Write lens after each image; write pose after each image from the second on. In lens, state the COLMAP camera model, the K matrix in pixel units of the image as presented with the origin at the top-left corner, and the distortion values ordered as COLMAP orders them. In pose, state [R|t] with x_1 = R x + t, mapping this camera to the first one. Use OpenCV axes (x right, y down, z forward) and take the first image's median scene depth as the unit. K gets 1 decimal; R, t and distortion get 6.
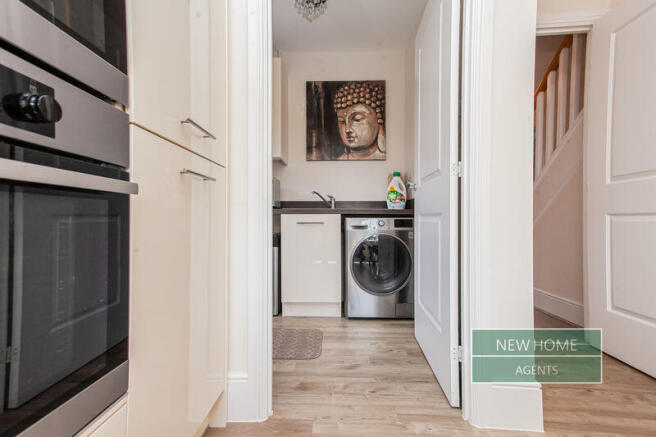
lens RADIAL K [[325.4, 0, 325.4], [0, 325.4, 217.6], [0, 0, 1]] dist [-0.016191, 0.008324]
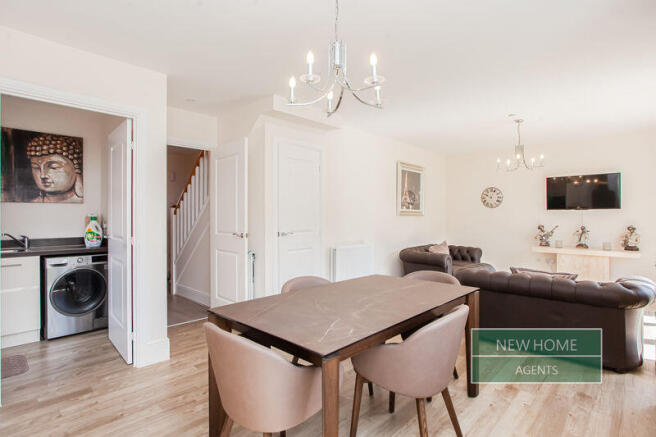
lens RADIAL K [[325.4, 0, 313.3], [0, 325.4, 216.7], [0, 0, 1]] dist [-0.016191, 0.008324]
pose [[0.686620, 0.001323, 0.727016, -0.114961], [0.006970, 0.999940, -0.008403, -0.124217], [-0.726983, 0.010837, 0.686569, -0.511442]]
